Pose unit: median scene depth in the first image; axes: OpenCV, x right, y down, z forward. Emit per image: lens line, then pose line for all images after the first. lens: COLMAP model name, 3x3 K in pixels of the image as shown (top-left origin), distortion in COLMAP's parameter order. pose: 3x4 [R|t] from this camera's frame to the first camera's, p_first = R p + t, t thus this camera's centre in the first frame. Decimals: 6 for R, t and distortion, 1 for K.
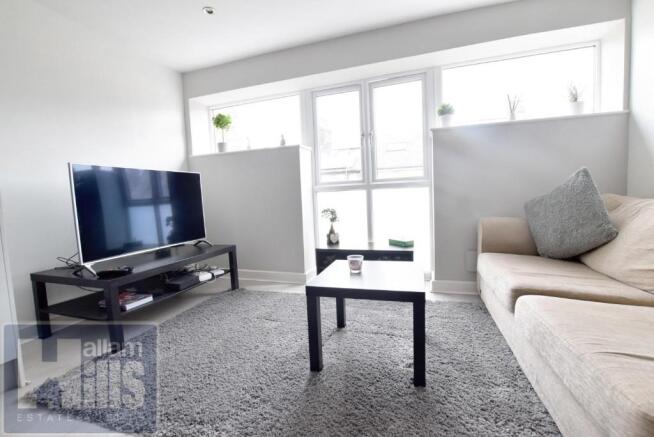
lens RADIAL K [[290.5, 0, 327.0], [0, 290.5, 218.5], [0, 0, 1]] dist [-0.000172, -0.013064]
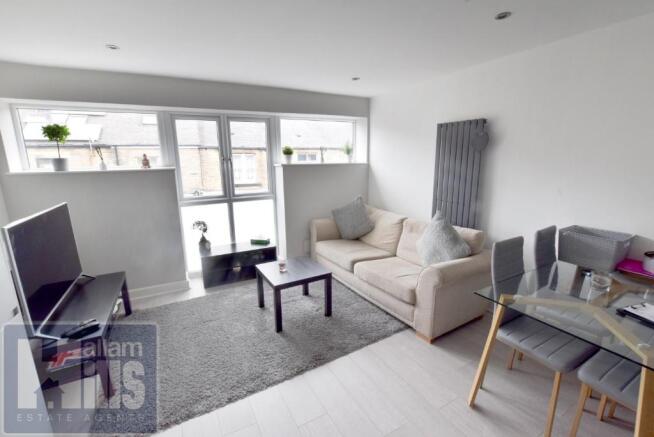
lens RADIAL K [[296.3, 0, 327.0], [0, 296.3, 218.5], [0, 0, 1]] dist [-0.000292, 0.000084]
pose [[0.682415, -0.118157, 0.721352, -0.555324], [0.043841, 0.991688, 0.120963, -0.185613], [-0.729649, -0.050922, 0.681923, -0.203404]]
